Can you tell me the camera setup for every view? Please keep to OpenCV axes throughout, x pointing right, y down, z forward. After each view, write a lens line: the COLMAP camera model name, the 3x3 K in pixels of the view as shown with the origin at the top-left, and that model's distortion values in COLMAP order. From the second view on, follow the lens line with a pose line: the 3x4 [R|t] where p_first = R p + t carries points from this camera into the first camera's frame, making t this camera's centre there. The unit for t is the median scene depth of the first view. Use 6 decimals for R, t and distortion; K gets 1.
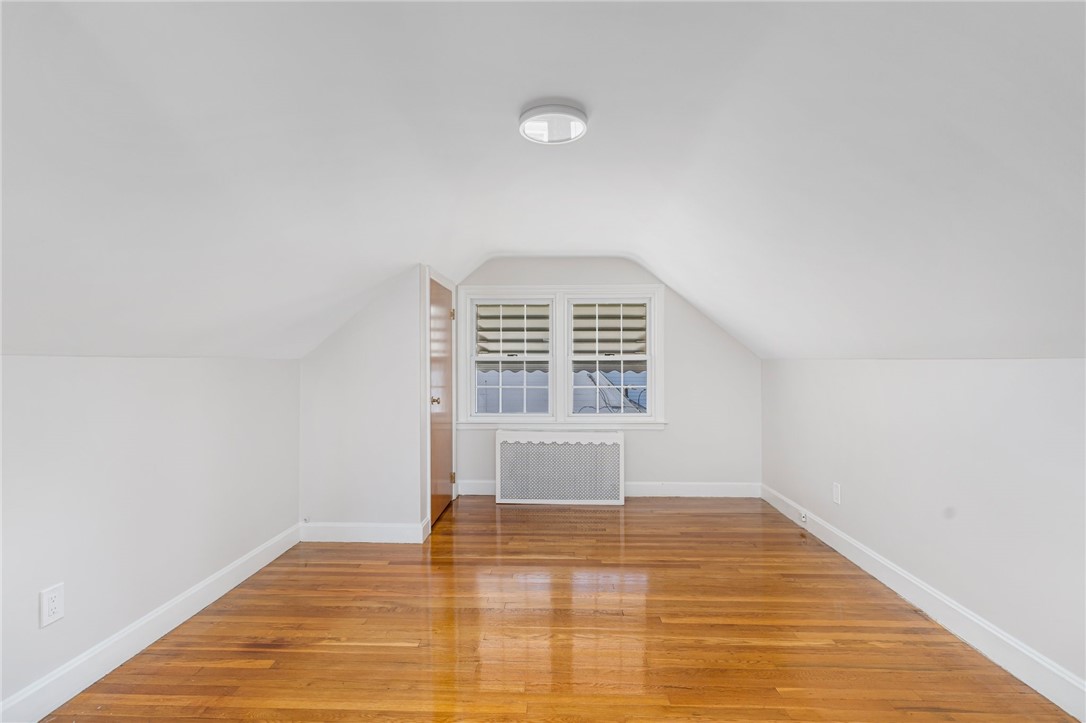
lens RADIAL K [[519.4, 0, 543.0], [0, 519.4, 361.5], [0, 0, 1]] dist [-0.000448, 0.000394]
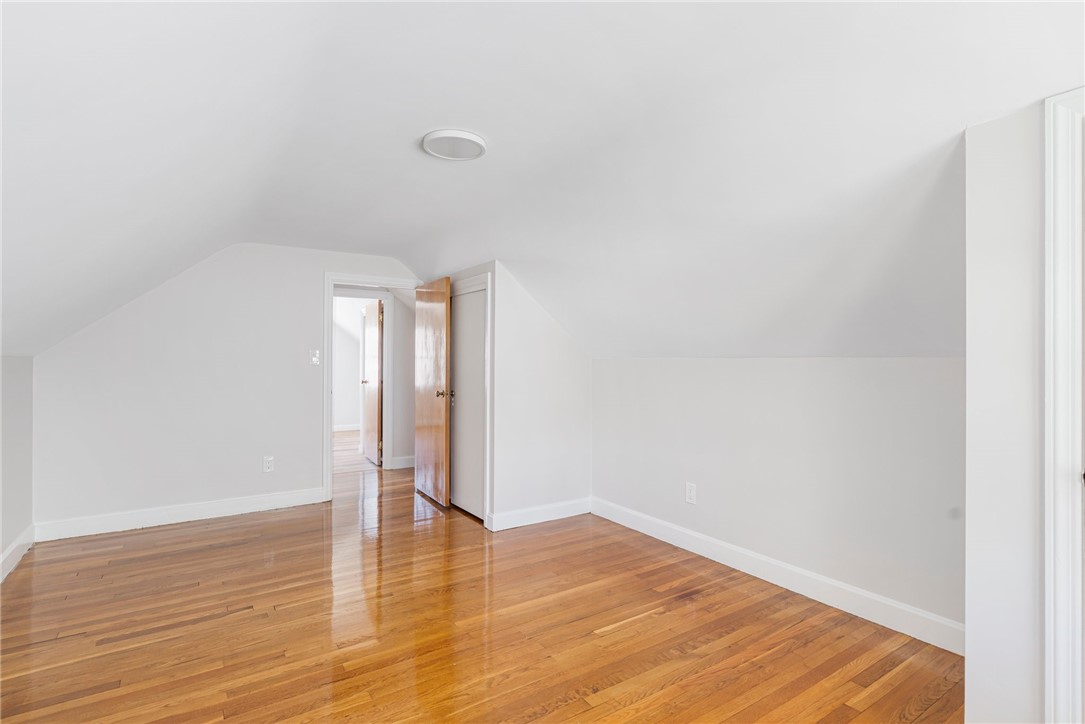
lens RADIAL K [[518.9, 0, 542.5], [0, 518.9, 362.0], [0, 0, 1]] dist [-0.000448, 0.000394]
pose [[-0.805061, -0.003938, -0.593179, 0.453059], [-0.008810, 0.999947, 0.005318, -0.001072], [0.593127, 0.009508, -0.805053, 1.730390]]
